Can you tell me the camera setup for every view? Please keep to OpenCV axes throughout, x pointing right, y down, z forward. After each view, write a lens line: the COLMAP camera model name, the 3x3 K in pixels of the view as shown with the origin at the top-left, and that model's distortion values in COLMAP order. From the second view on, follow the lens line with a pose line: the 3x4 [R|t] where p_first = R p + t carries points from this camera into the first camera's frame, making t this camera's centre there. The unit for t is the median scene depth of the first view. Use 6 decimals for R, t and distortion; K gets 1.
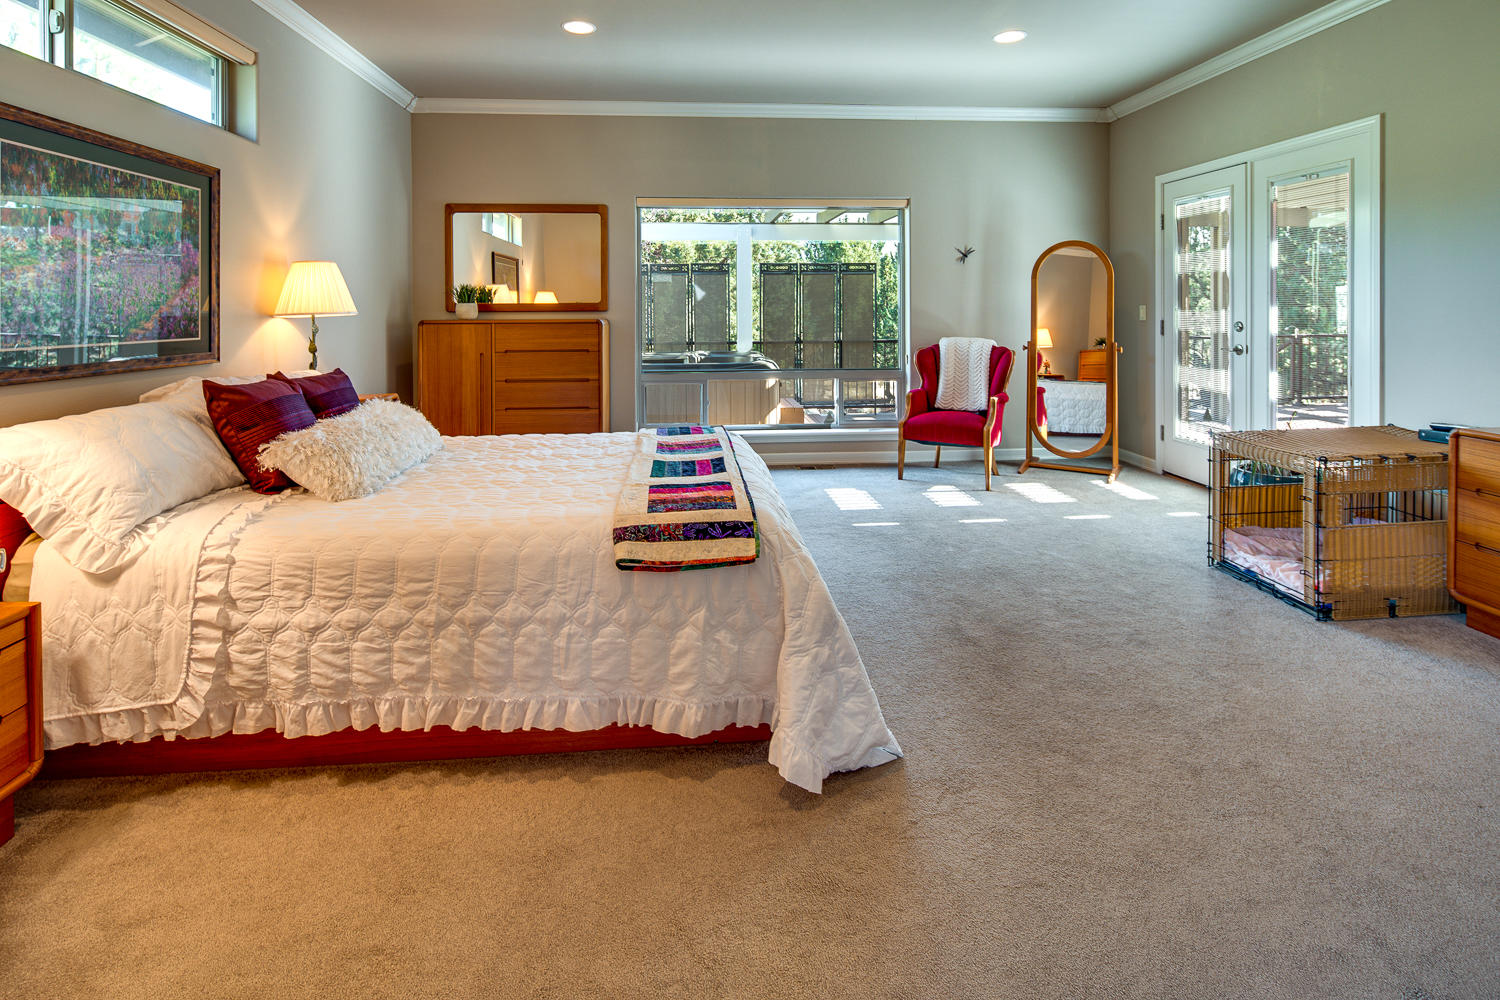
lens RADIAL K [[733.9, 0, 739.5], [0, 733.9, 364.2], [0, 0, 1]] dist [0.013802, -0.016025]
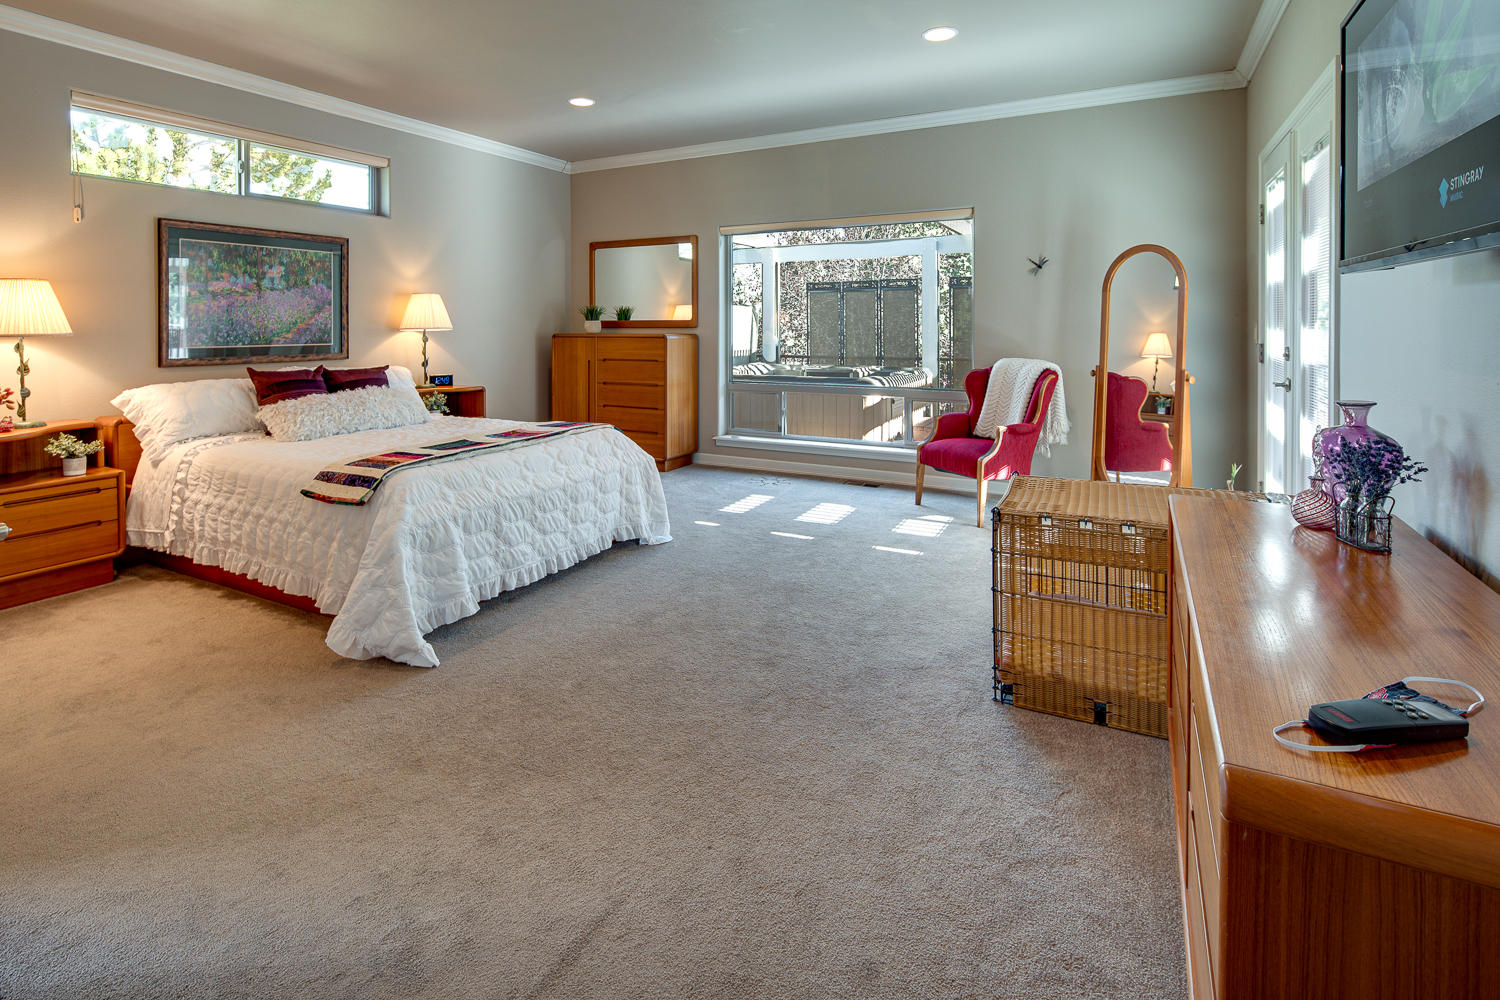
lens RADIAL K [[729.4, 0, 739.6], [0, 729.4, 389.9], [0, 0, 1]] dist [0.000083, 0.000136]
pose [[0.840812, 0.052022, -0.538822, 1.380689], [-0.042287, 0.998642, 0.030428, -0.031389], [0.539673, -0.002799, 0.841870, 0.185975]]
